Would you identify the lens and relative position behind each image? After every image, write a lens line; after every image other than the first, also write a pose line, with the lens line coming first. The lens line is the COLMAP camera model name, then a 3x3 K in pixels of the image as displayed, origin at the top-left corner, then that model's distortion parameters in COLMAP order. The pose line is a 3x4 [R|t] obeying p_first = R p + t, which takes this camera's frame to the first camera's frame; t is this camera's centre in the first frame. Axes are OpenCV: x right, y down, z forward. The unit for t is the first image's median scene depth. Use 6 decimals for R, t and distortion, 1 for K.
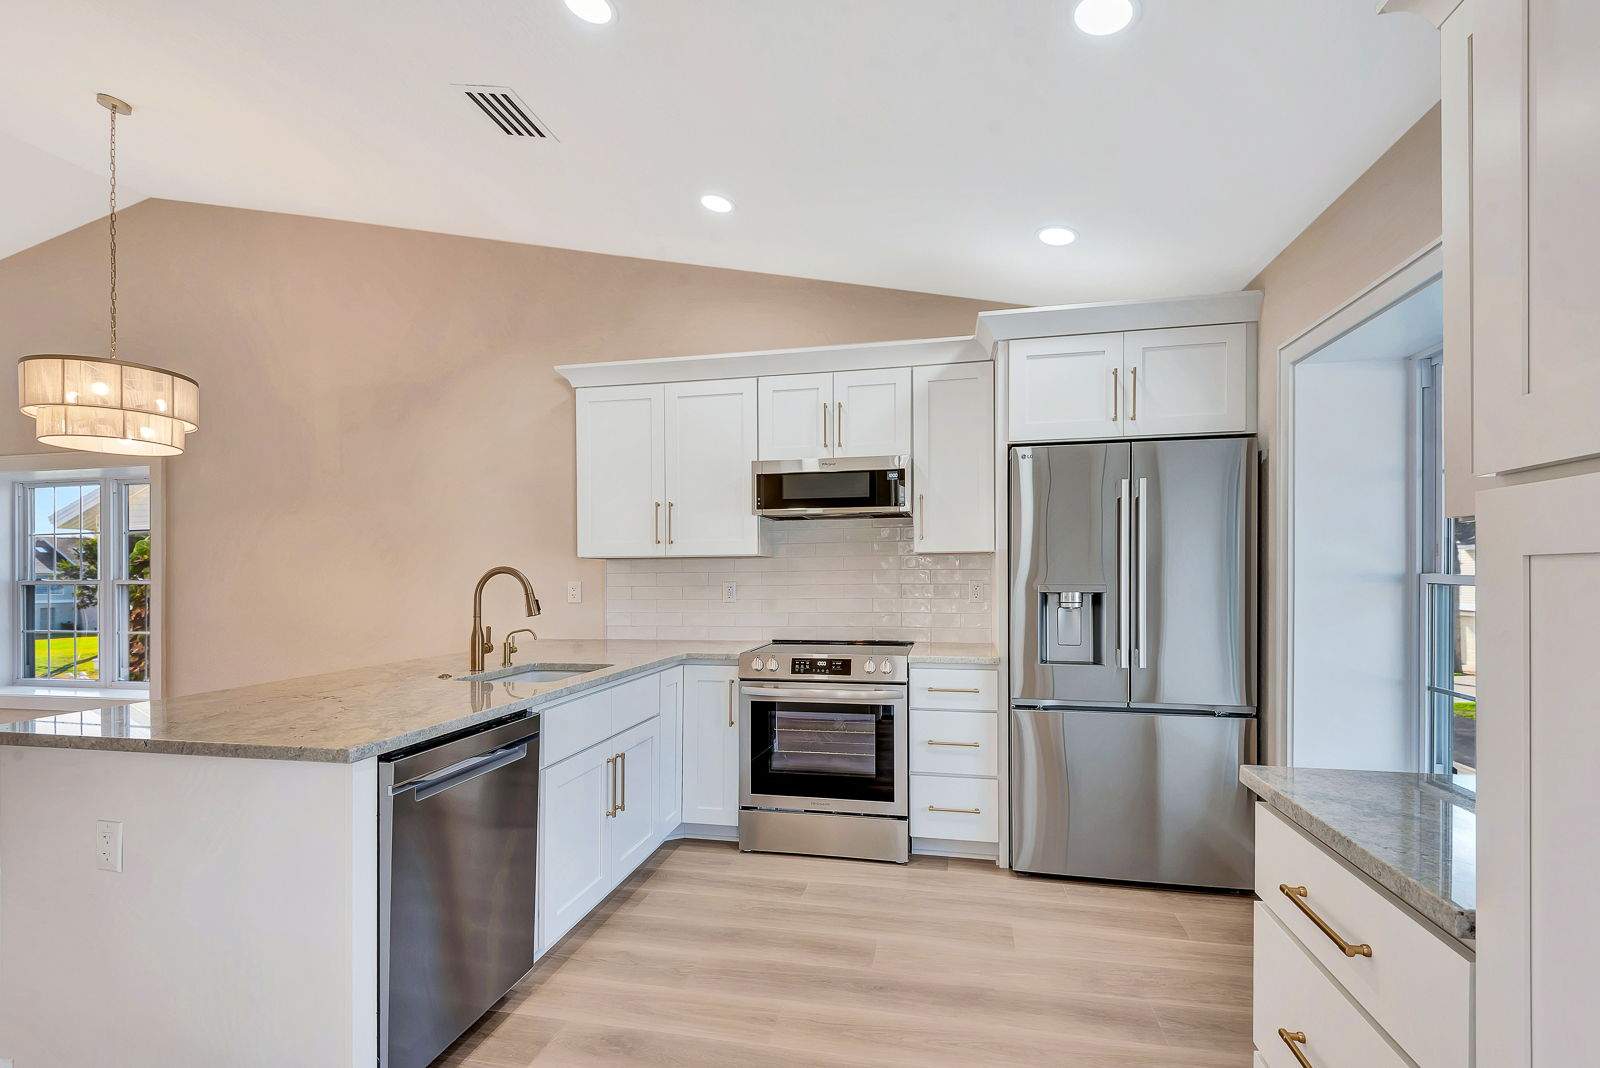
lens RADIAL K [[736.4, 0, 800.2], [0, 736.4, 563.4], [0, 0, 1]] dist [0.001388, -0.000252]
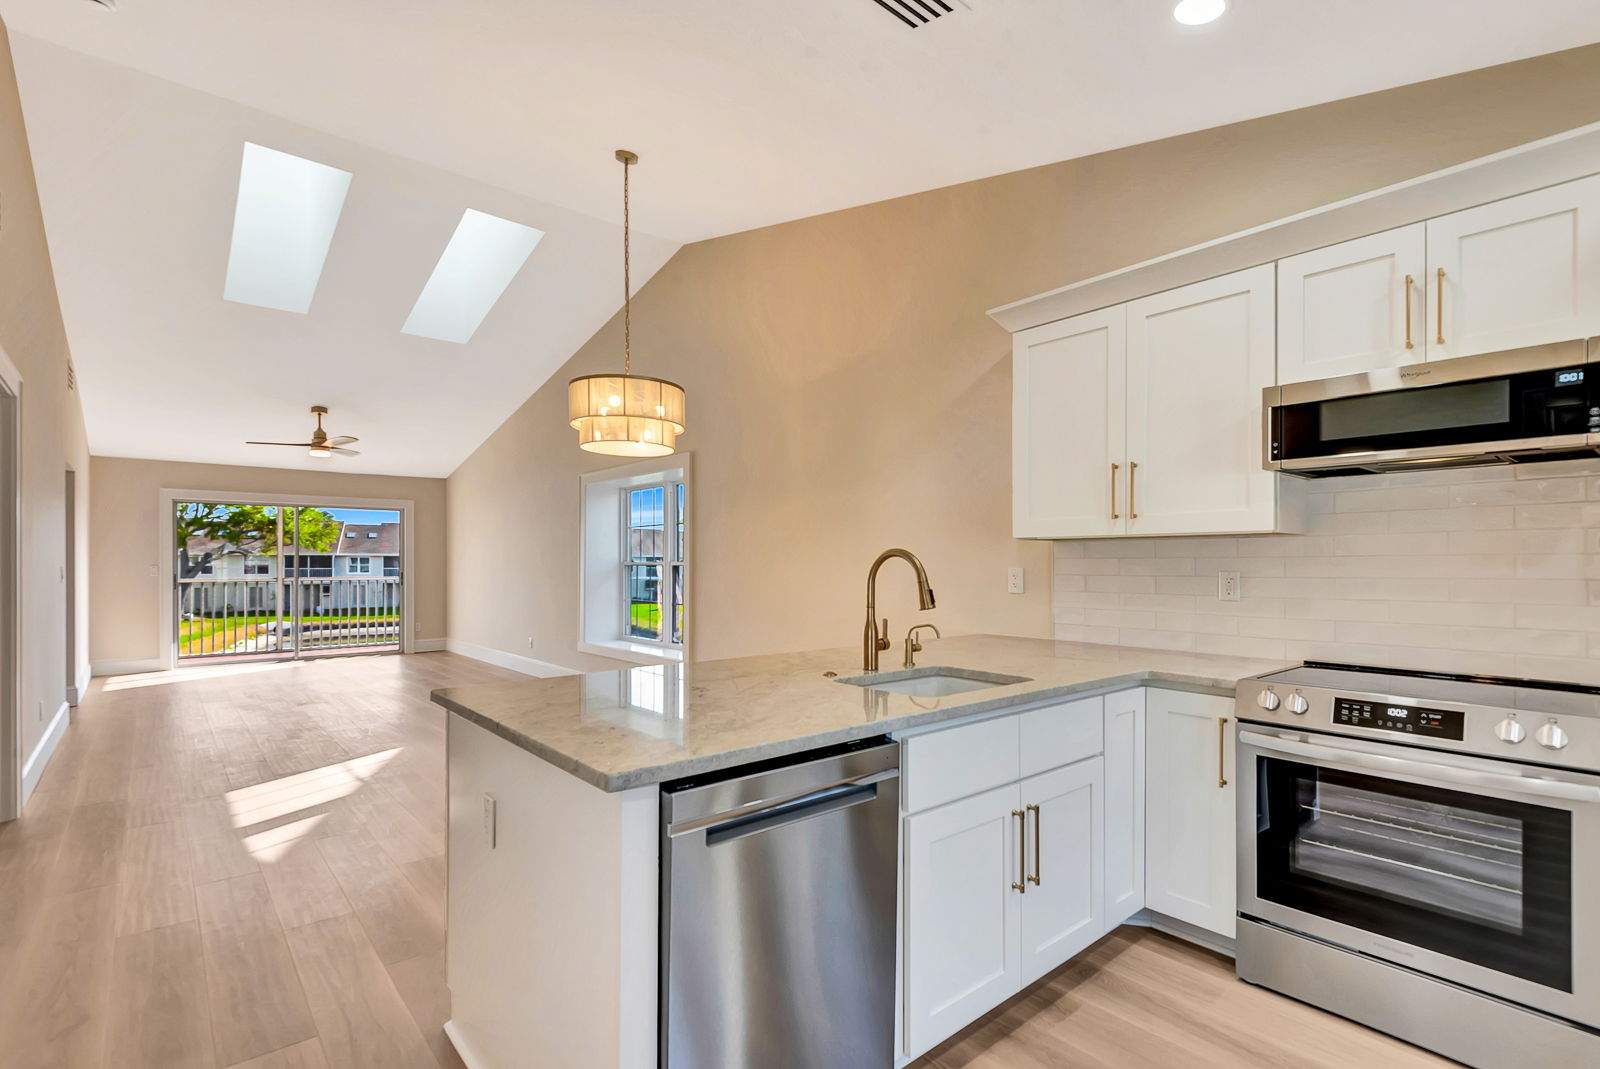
lens RADIAL K [[757.2, 0, 772.0], [0, 757.2, 553.7], [0, 0, 1]] dist [0.001414, -0.001648]
pose [[0.780193, 0.002096, -0.625535, 0.017603], [0.001545, 0.999985, 0.005278, 0.005358], [0.625536, -0.005084, 0.780178, 0.217525]]
